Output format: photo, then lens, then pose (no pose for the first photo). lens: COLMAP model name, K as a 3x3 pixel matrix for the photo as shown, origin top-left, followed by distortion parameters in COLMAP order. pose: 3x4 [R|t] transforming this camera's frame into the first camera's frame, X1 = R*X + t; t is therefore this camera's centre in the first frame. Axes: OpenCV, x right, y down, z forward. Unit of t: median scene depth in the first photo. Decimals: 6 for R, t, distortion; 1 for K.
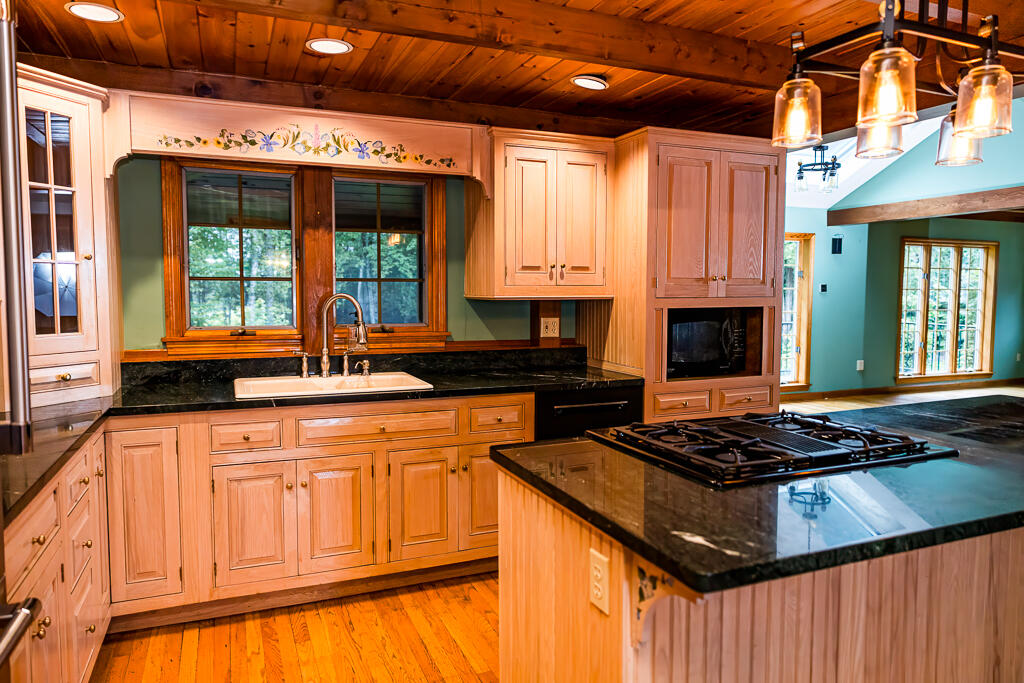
lens RADIAL K [[687.9, 0, 512.0], [0, 687.9, 341.5], [0, 0, 1]] dist [0.000131, -0.001401]
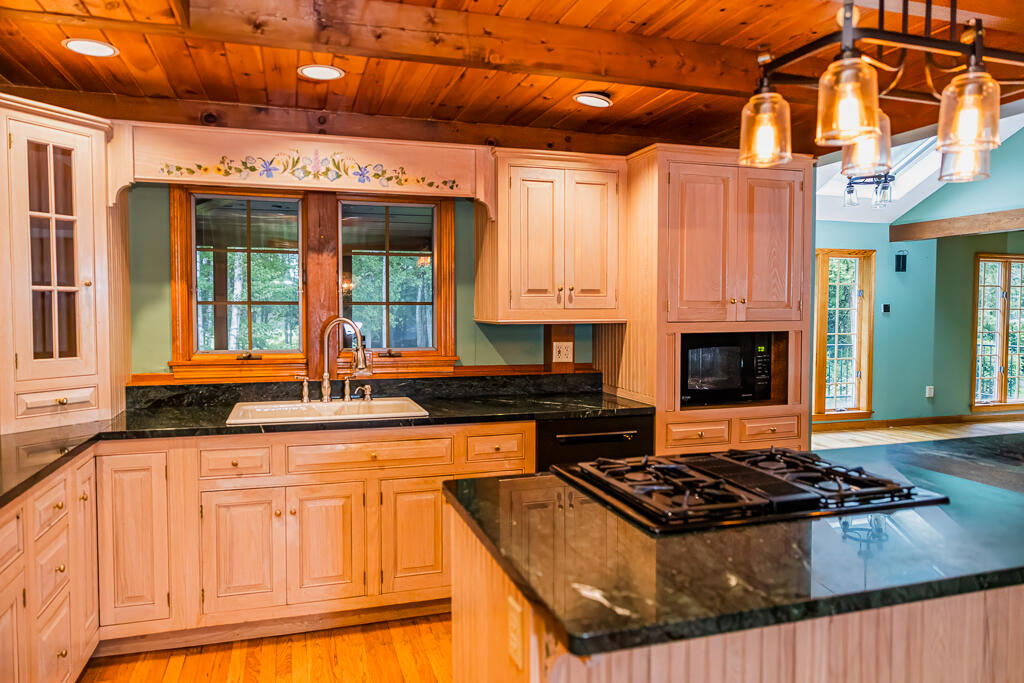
lens RADIAL K [[704.0, 0, 512.0], [0, 704.0, 341.5], [0, 0, 1]] dist [-0.003356, 0.000177]
pose [[0.995876, 0.002697, -0.090688, 0.096762], [-0.005225, 0.999604, -0.027644, -0.009981], [0.090577, 0.028003, 0.995496, 0.015840]]
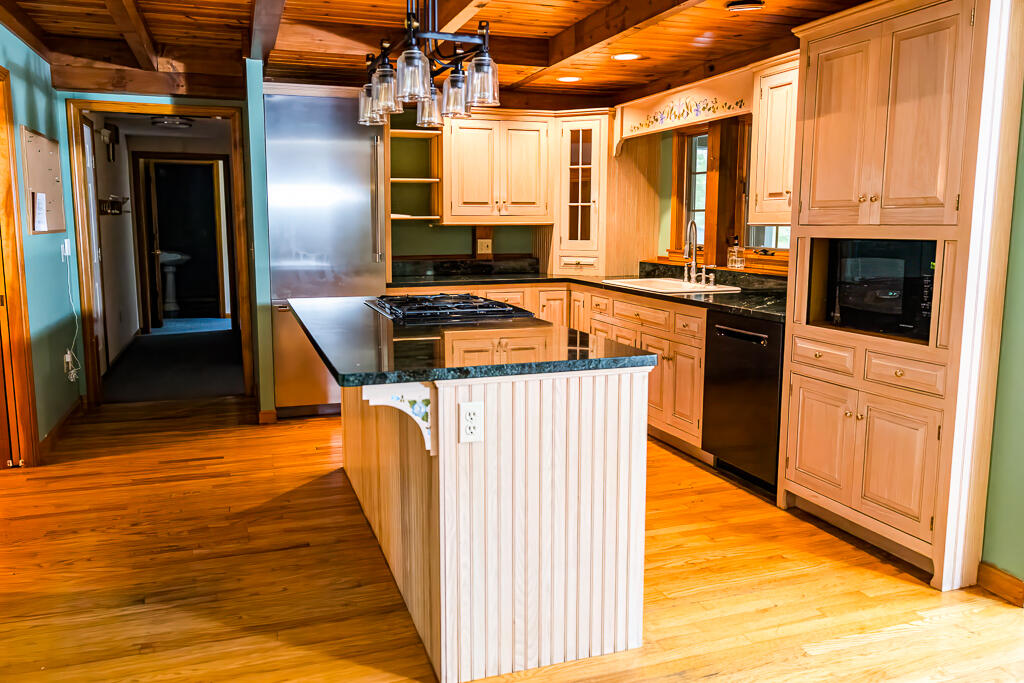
lens RADIAL K [[773.5, 0, 512.0], [0, 773.5, 341.5], [0, 0, 1]] dist [-0.001778, -0.000324]
pose [[-0.056671, 0.151493, -0.986832, 1.412977], [-0.075231, 0.984963, 0.155526, -0.050015], [0.995554, 0.083054, -0.044422, 0.808292]]
